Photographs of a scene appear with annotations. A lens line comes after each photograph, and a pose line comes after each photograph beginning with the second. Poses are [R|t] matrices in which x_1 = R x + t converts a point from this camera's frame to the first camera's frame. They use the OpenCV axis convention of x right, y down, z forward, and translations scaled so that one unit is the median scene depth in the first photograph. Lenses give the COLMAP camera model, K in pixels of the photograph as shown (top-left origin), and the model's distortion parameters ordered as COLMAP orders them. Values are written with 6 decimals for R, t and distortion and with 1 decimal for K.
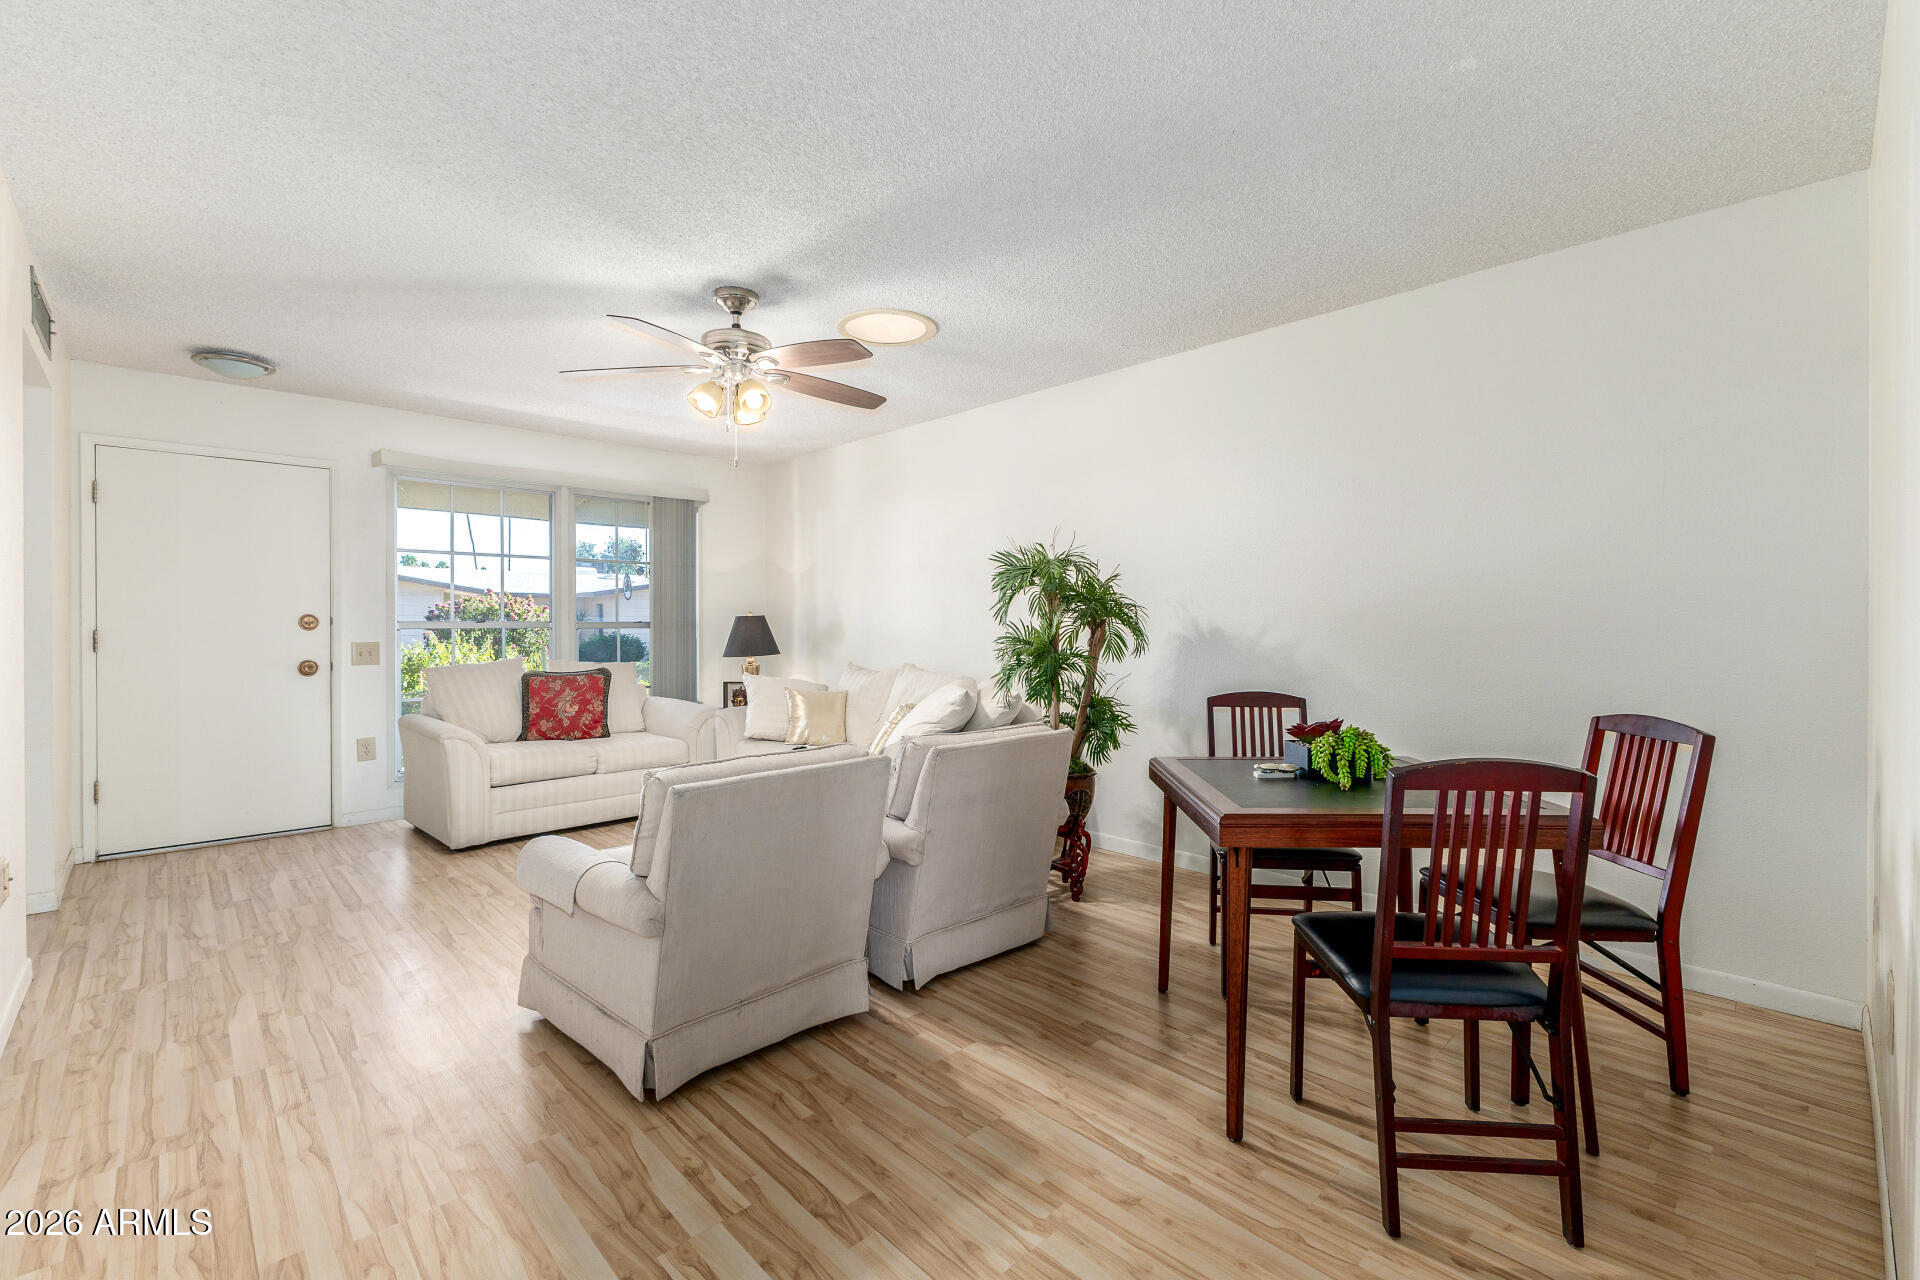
lens RADIAL K [[831.9, 0, 964.0], [0, 831.9, 634.2], [0, 0, 1]] dist [0.014697, -0.005098]
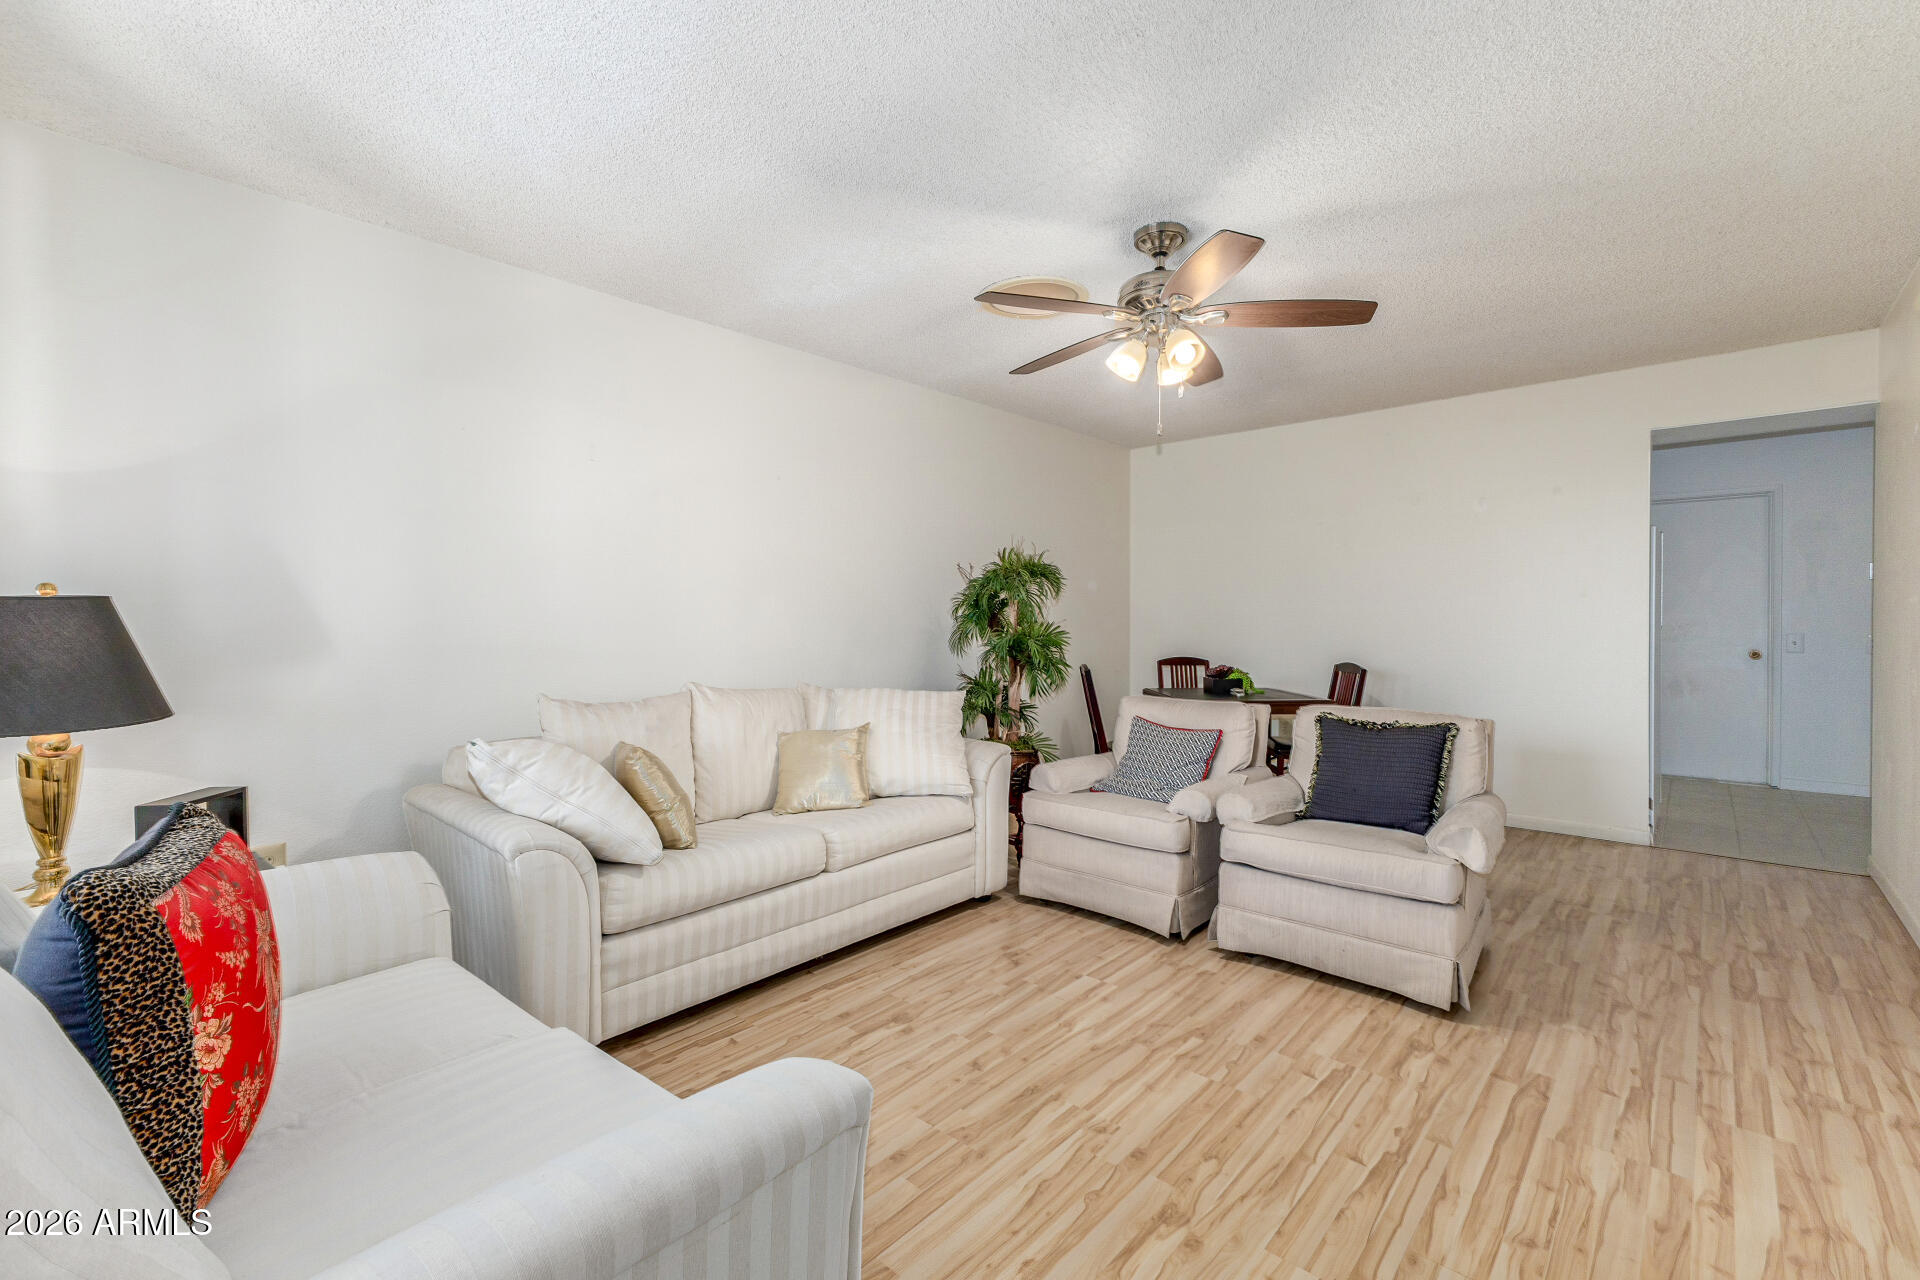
lens RADIAL K [[831.9, 0, 969.3], [0, 831.9, 628.8], [0, 0, 1]] dist [0.014697, -0.005098]
pose [[-0.085425, -0.017770, 0.996186, -0.980701], [0.015677, 0.999693, 0.019177, -0.019946], [-0.996221, 0.017255, -0.085121, 1.121924]]
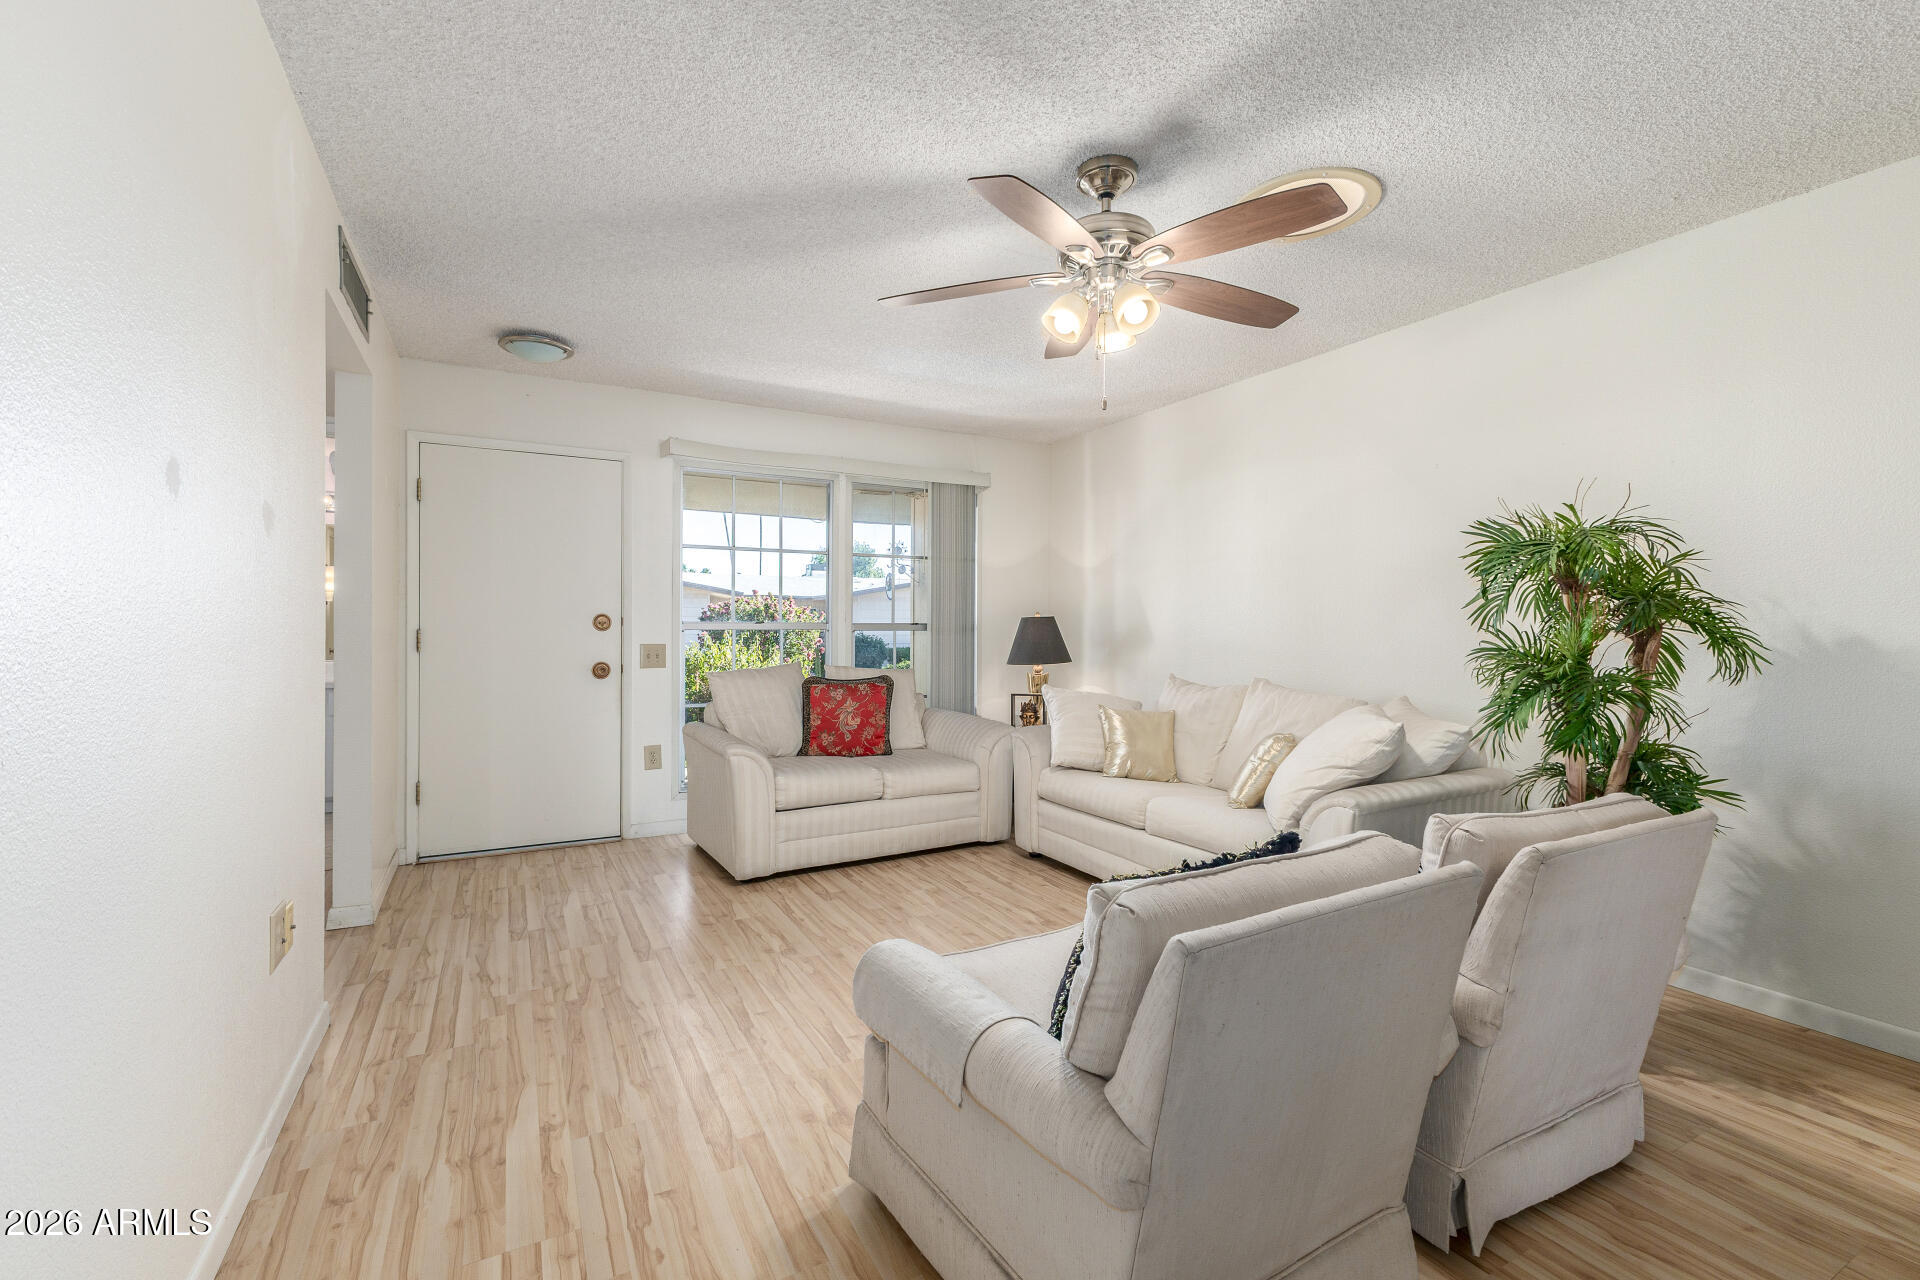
lens RADIAL K [[831.9, 0, 956.1], [0, 831.9, 637.1], [0, 0, 1]] dist [0.014697, -0.005098]
pose [[0.965064, 0.008597, -0.261872, -0.182939], [-0.008450, 0.999963, 0.001688, -0.003466], [0.261877, 0.000584, 0.965101, 0.239683]]
